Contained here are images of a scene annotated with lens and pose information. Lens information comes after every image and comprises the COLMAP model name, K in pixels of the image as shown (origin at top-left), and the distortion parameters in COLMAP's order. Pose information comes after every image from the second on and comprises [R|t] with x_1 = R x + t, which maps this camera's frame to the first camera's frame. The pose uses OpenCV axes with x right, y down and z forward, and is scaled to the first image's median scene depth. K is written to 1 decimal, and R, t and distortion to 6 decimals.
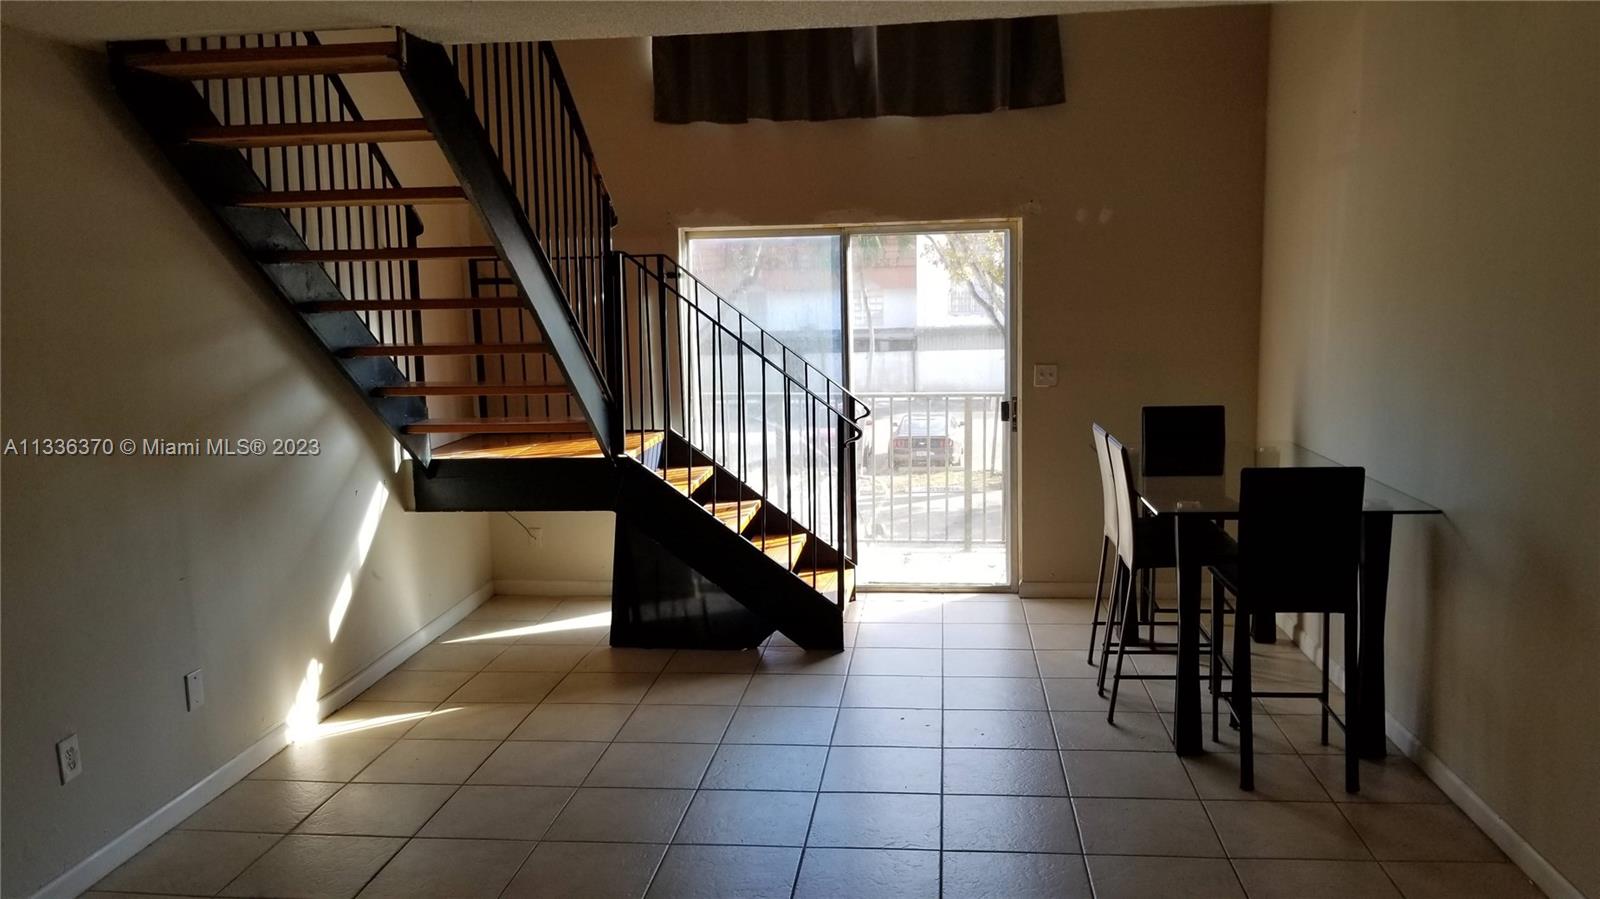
lens RADIAL K [[1241.8, 0, 819.2], [0, 1241.8, 442.7], [0, 0, 1]] dist [0.075046, -0.155290]
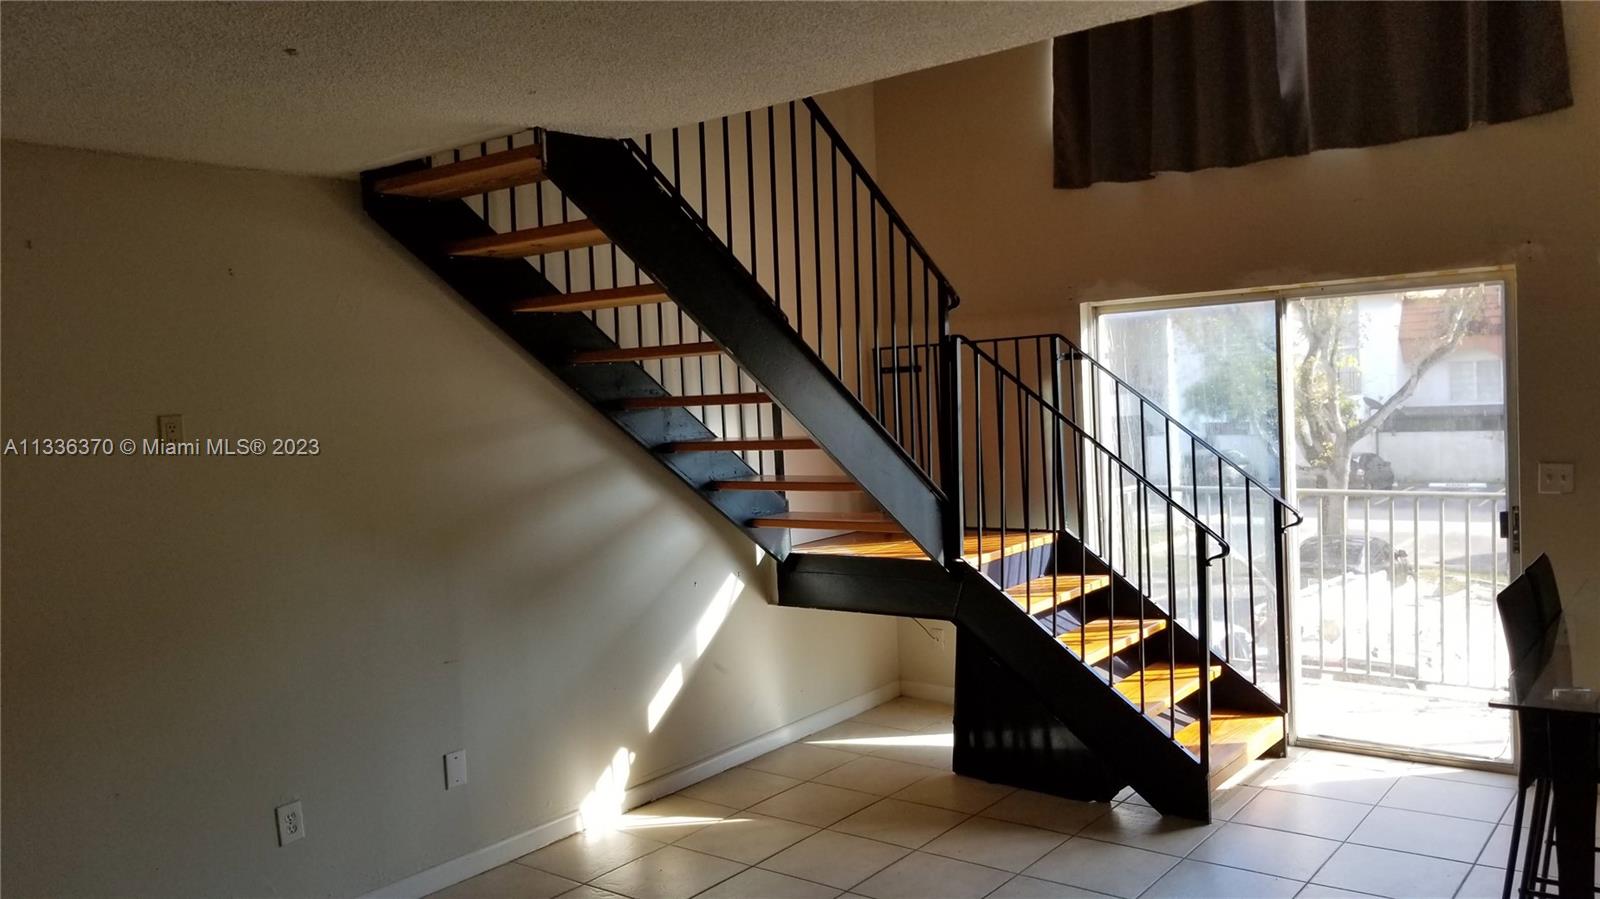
lens RADIAL K [[1241.8, 0, 819.2], [0, 1241.8, 442.7], [0, 0, 1]] dist [0.075046, -0.155290]
pose [[0.849336, 0.004293, -0.527835, 0.223833], [-0.036404, 0.998062, -0.050460, -0.024675], [0.526596, 0.062073, 0.847847, 0.175641]]
